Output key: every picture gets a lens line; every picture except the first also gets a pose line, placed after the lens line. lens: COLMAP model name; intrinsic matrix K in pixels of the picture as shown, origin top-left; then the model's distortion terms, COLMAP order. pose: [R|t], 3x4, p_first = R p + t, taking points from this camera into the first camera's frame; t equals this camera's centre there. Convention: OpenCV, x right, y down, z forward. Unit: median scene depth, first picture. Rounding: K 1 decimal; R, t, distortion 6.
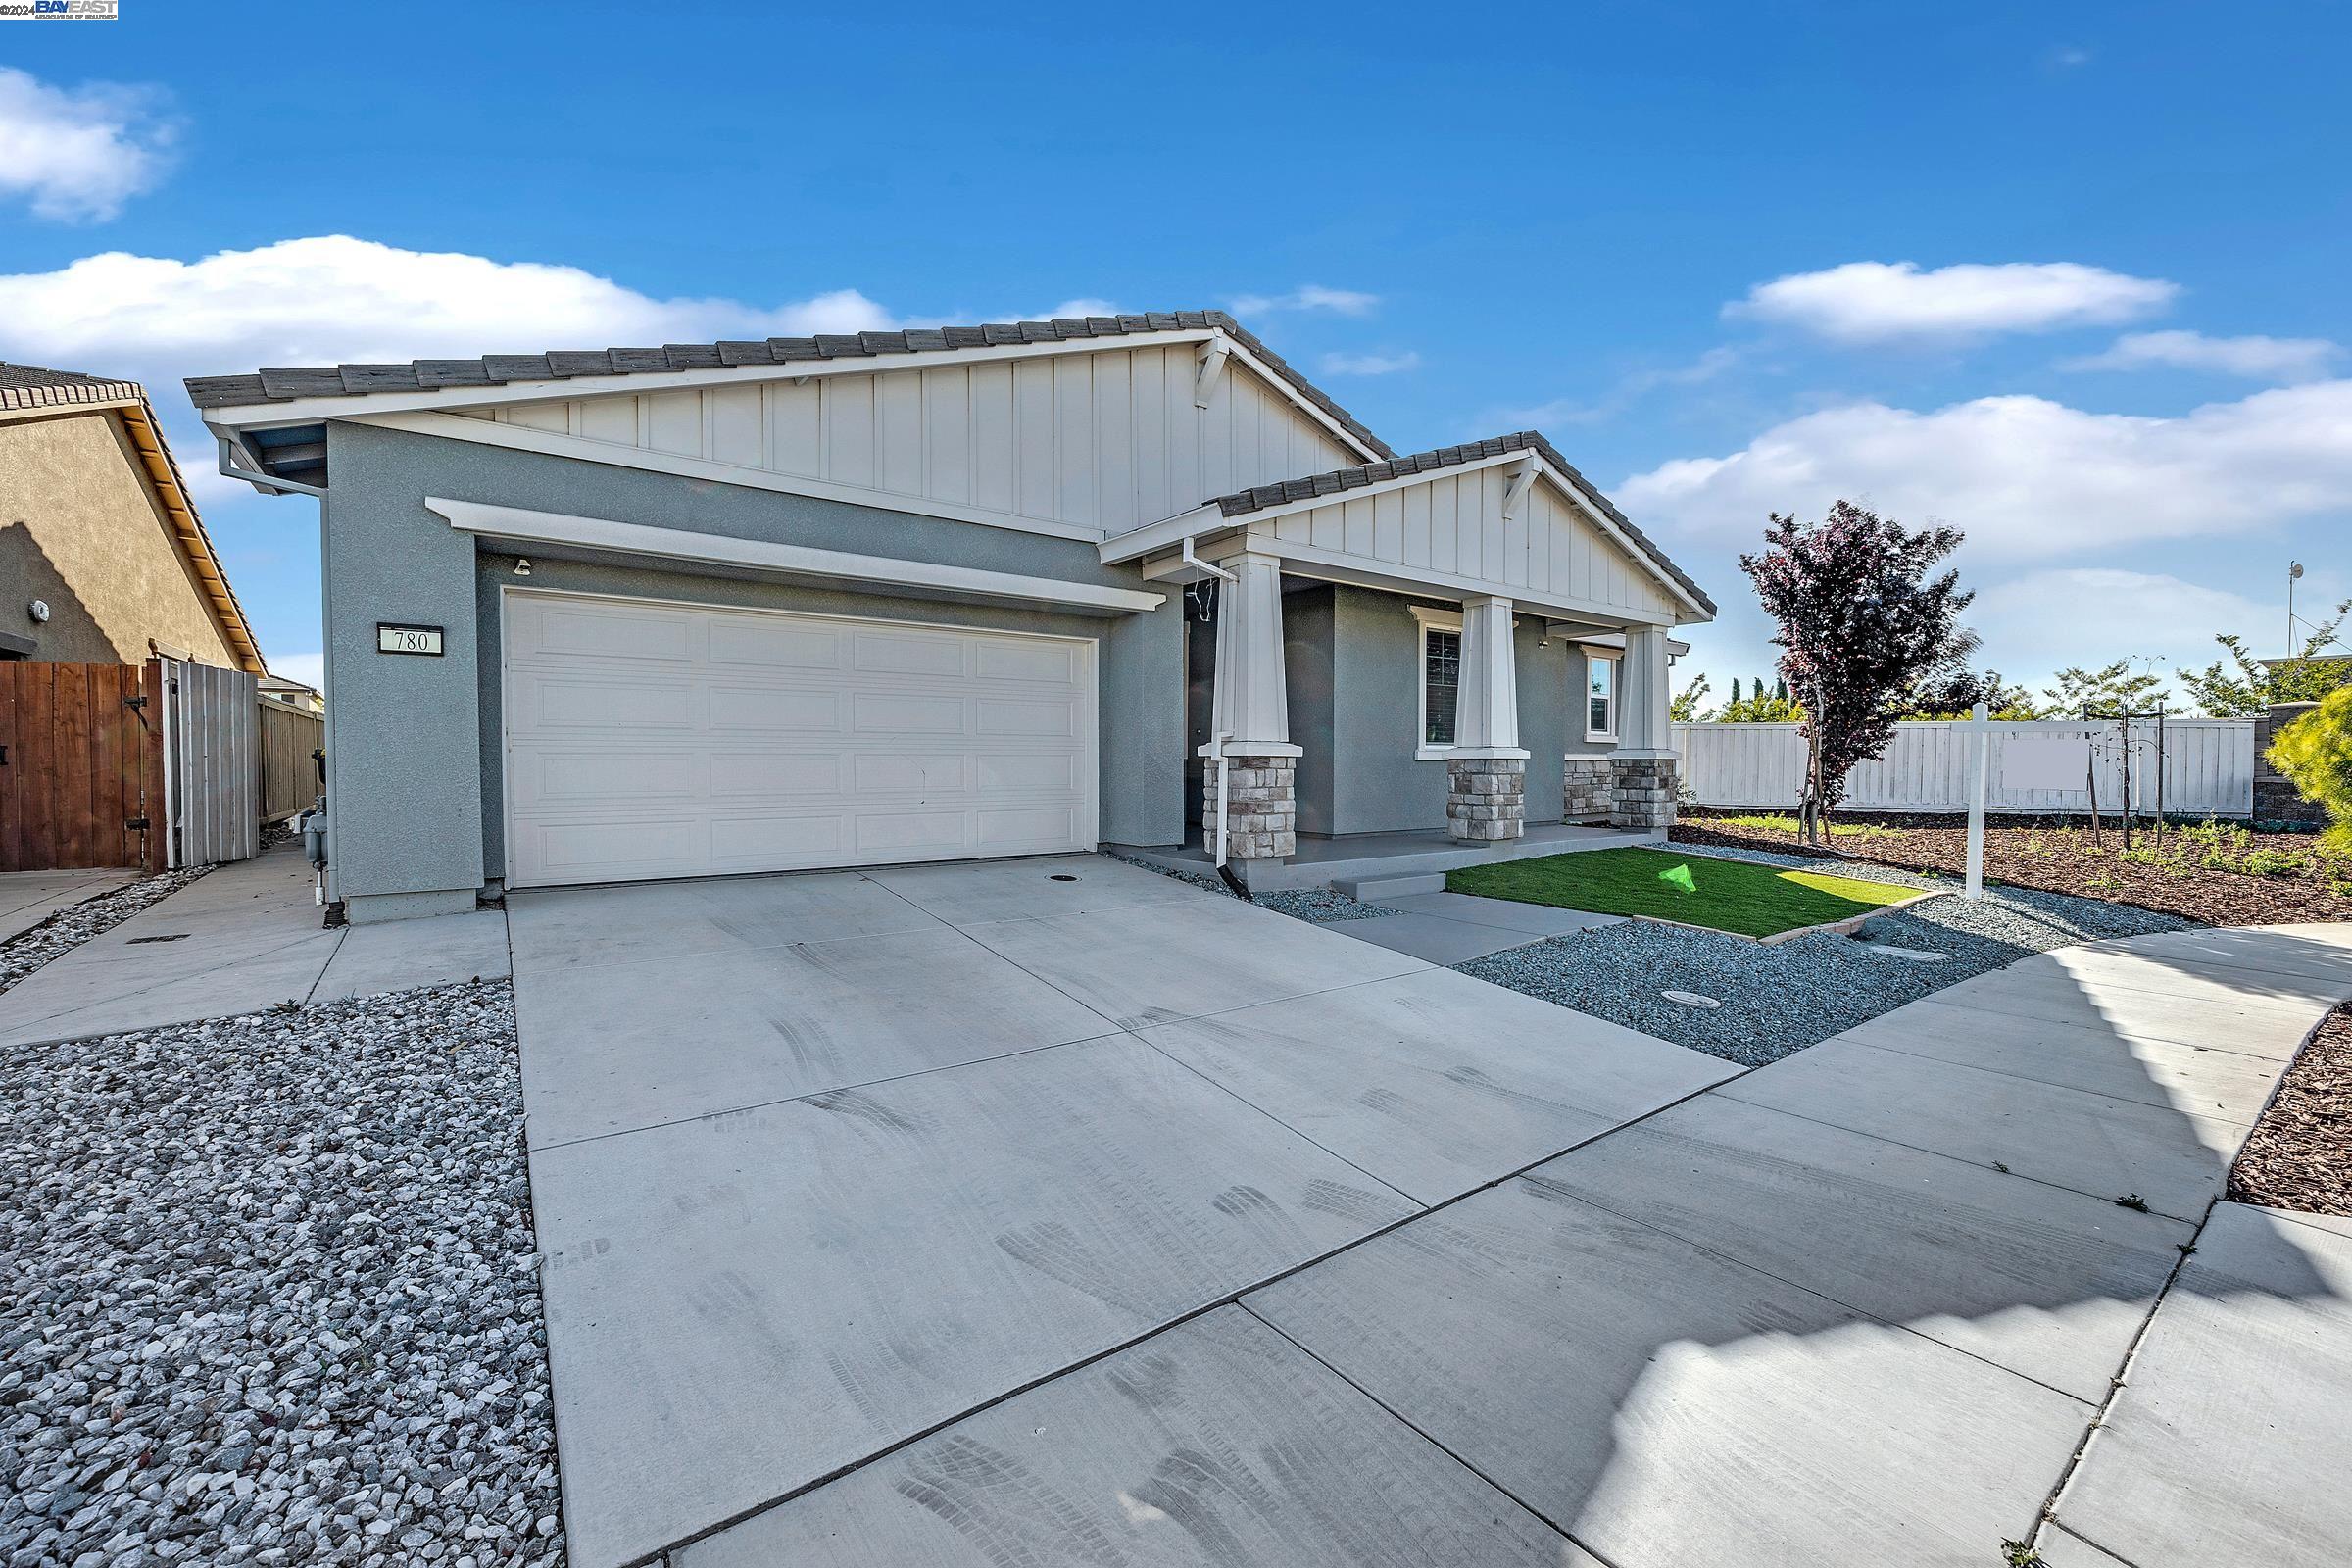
lens RADIAL K [[940.7, 0, 1173.8], [0, 940.7, 766.6], [0, 0, 1]] dist [-0.000981, -0.000804]
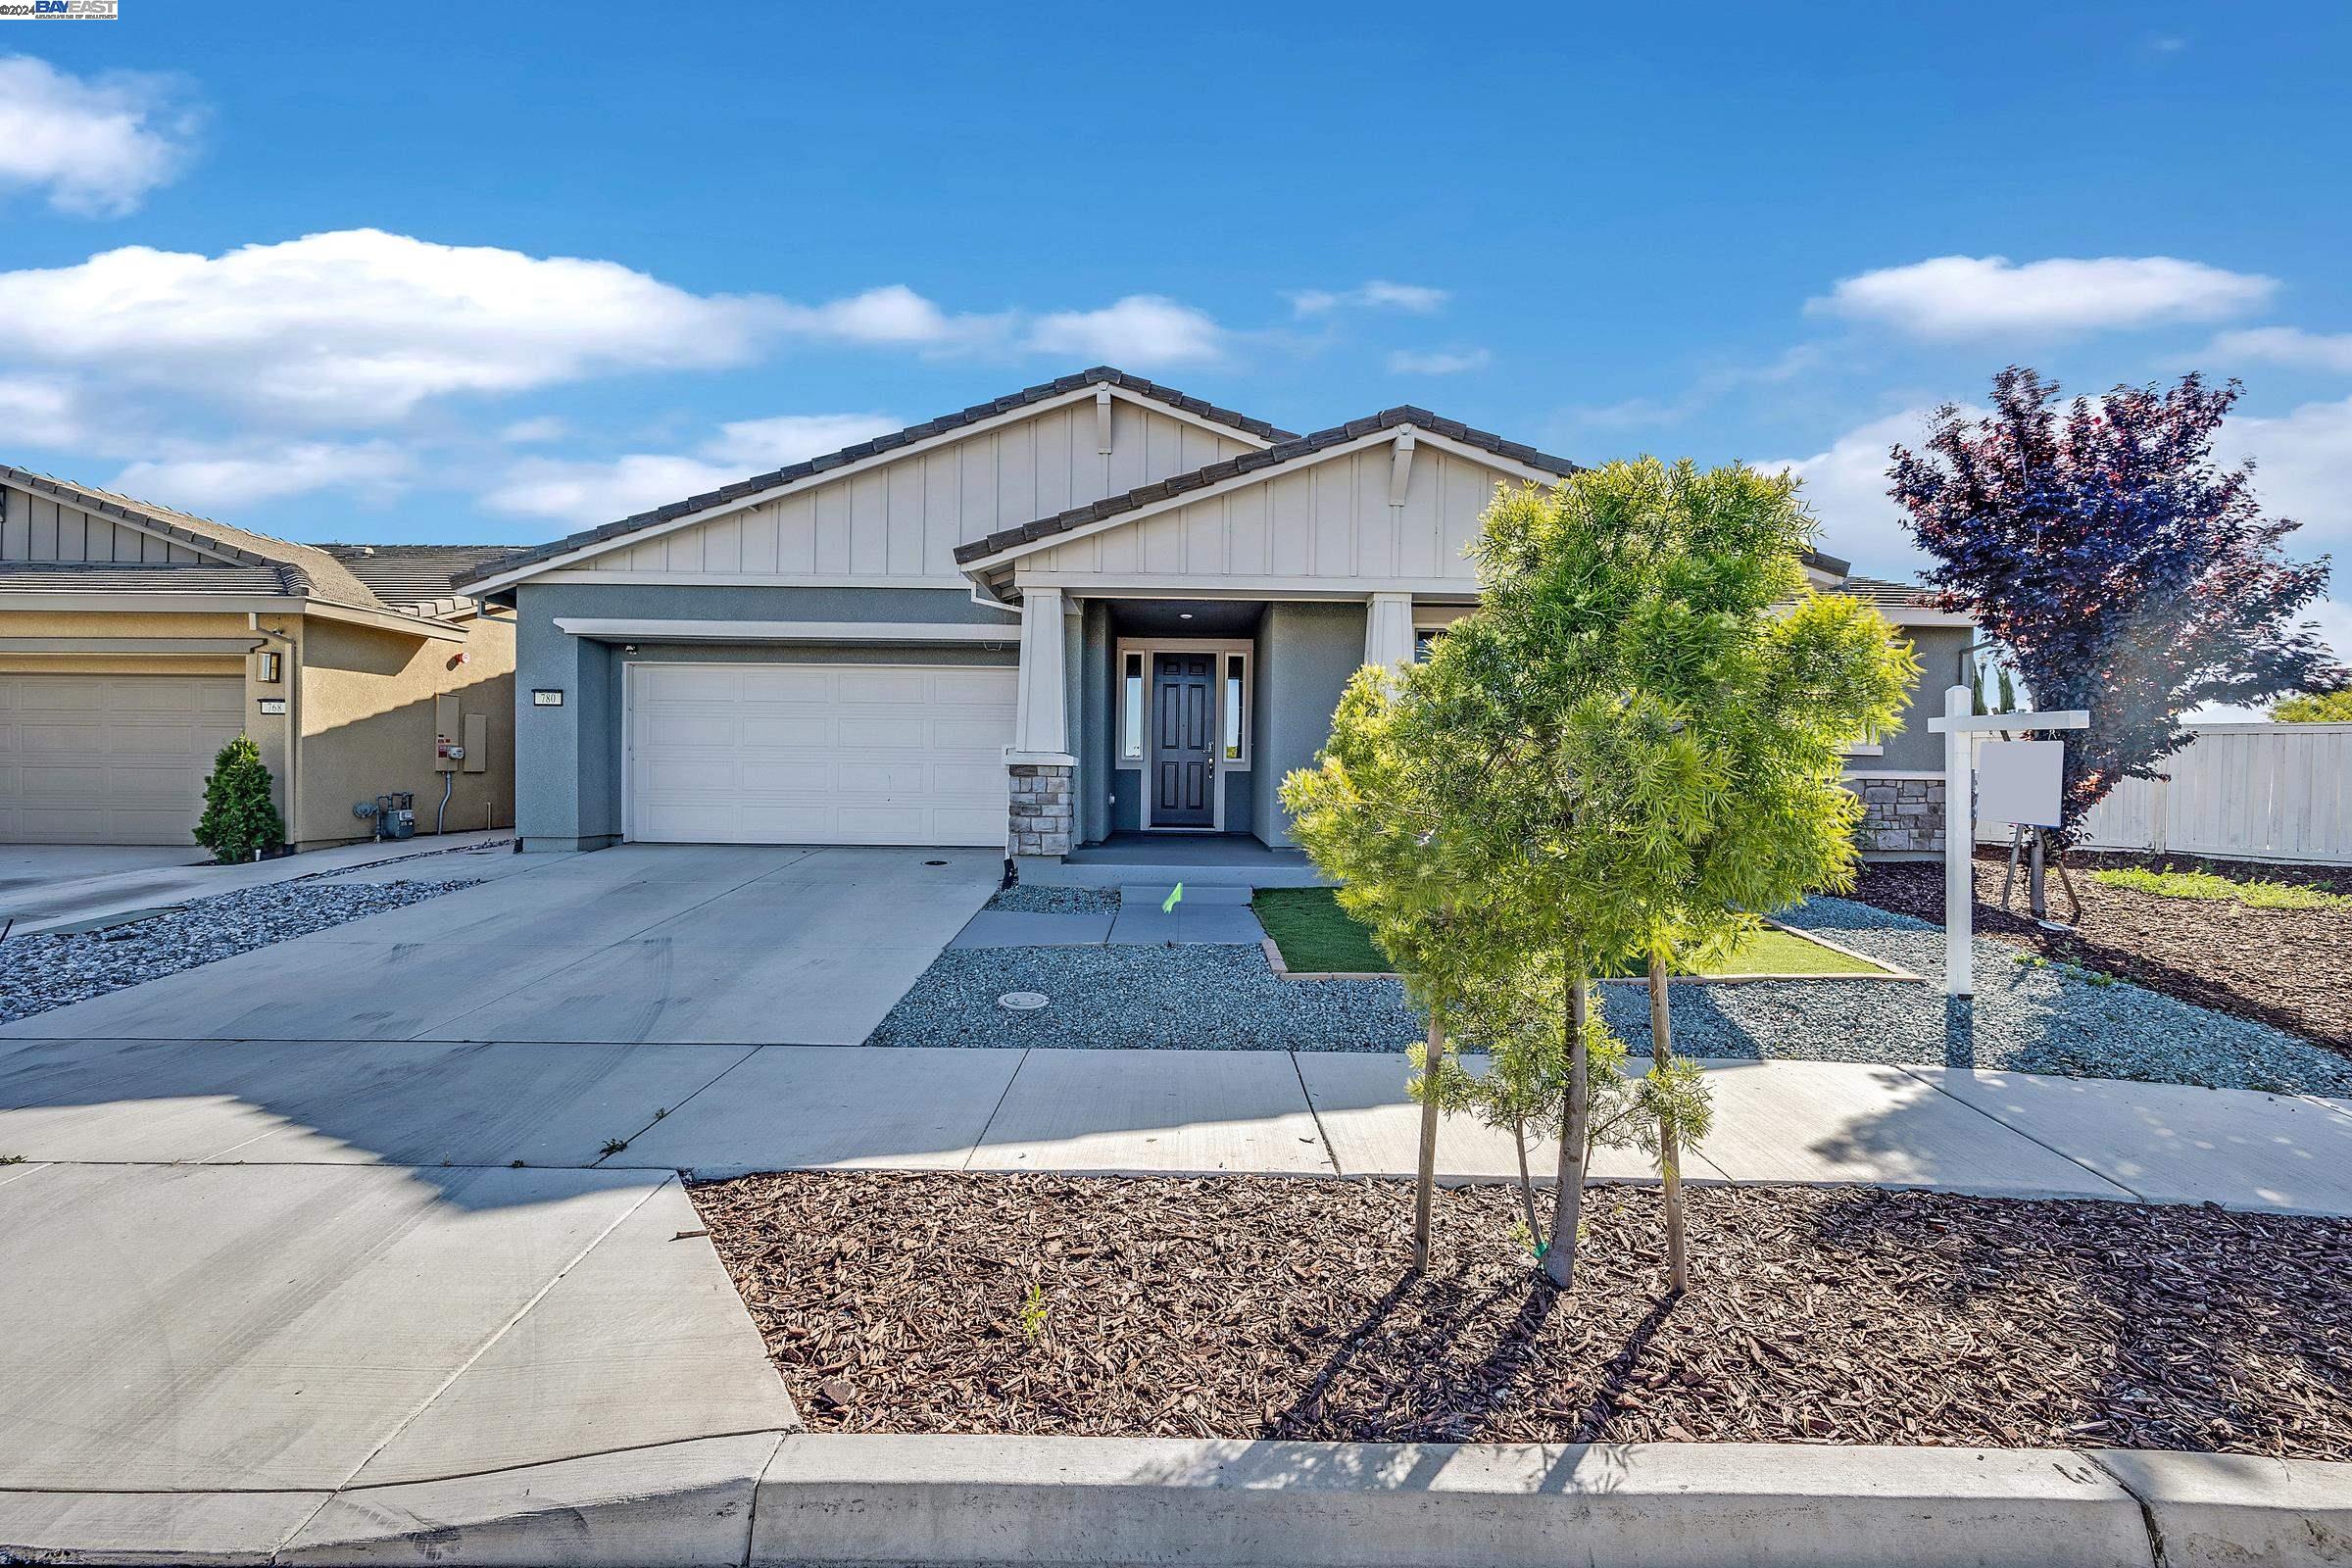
lens RADIAL K [[940.7, 0, 1214.3], [0, 940.7, 785.1], [0, 0, 1]] dist [-0.000981, -0.000804]
pose [[0.806973, 0.014599, -0.590408, 0.949789], [-0.015393, 0.999875, 0.003684, 0.005303], [0.590388, 0.006116, 0.807097, 0.214250]]
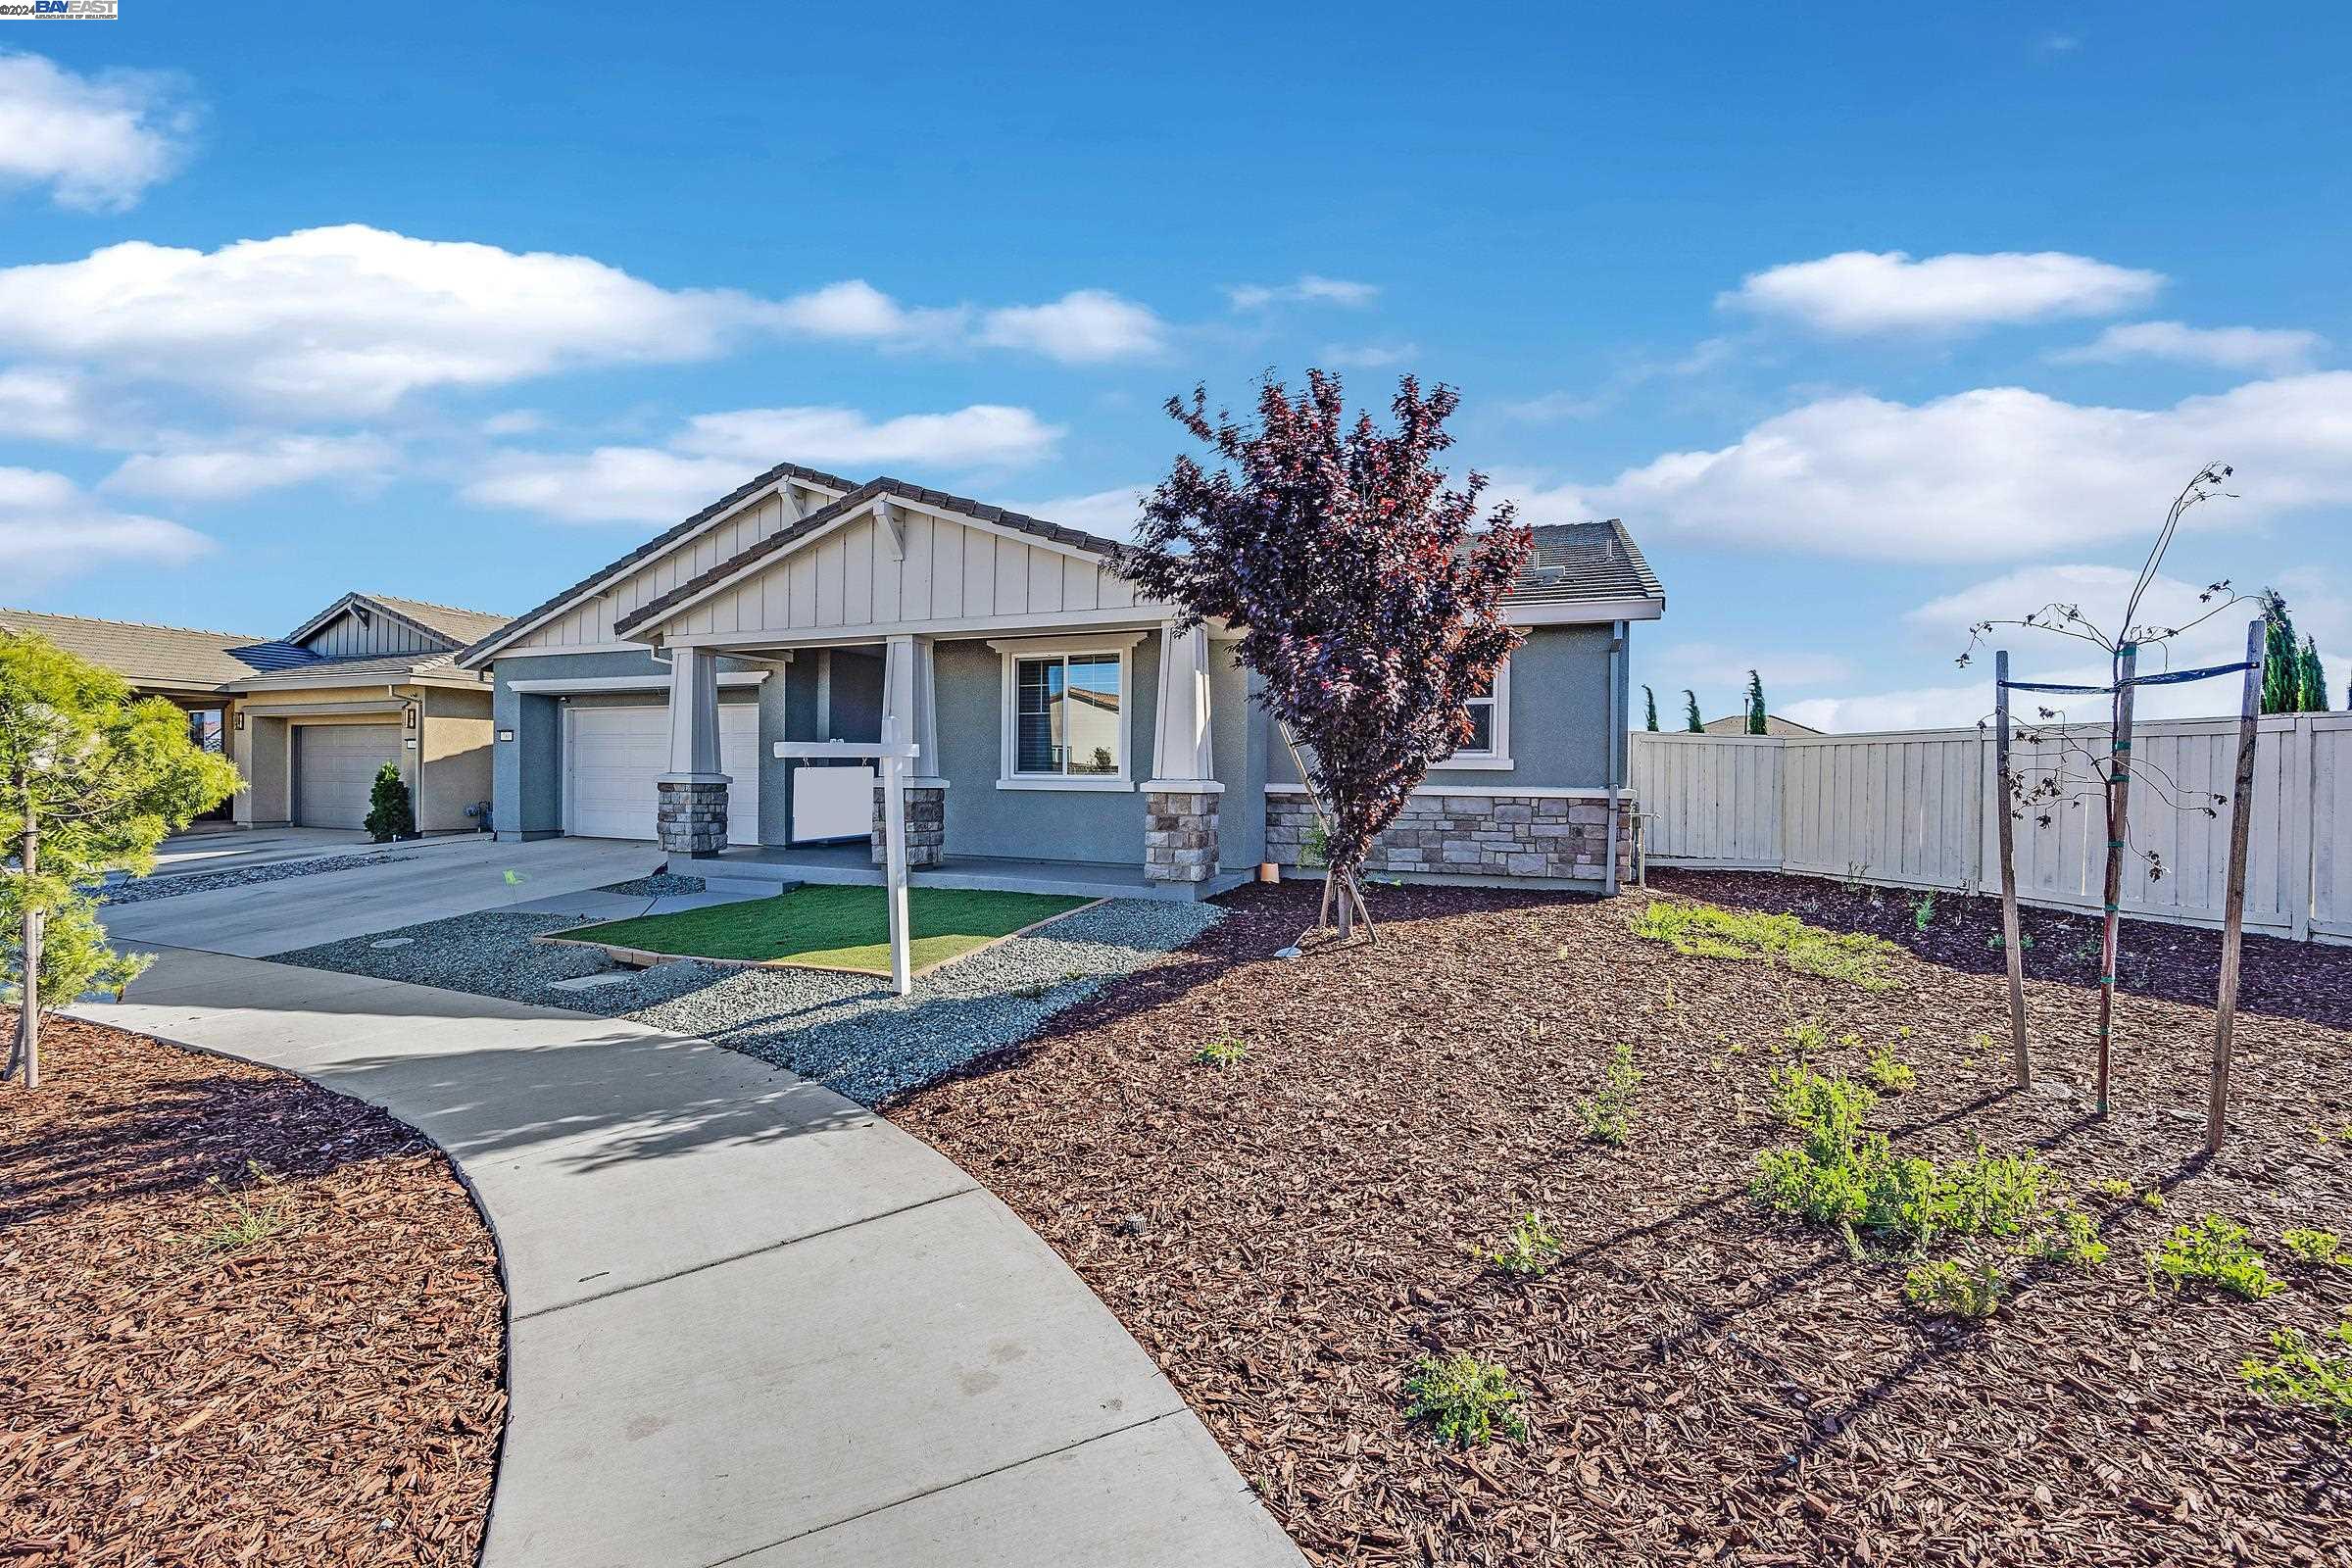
lens RADIAL K [[940.7, 0, 1161.4], [0, 940.7, 787.3], [0, 0, 1]] dist [-0.000981, -0.000804]
pose [[0.507566, 0.014469, -0.861491, 1.781408], [-0.016136, 0.999843, 0.007285, -0.027497], [0.861462, 0.010203, 0.507720, 0.911169]]
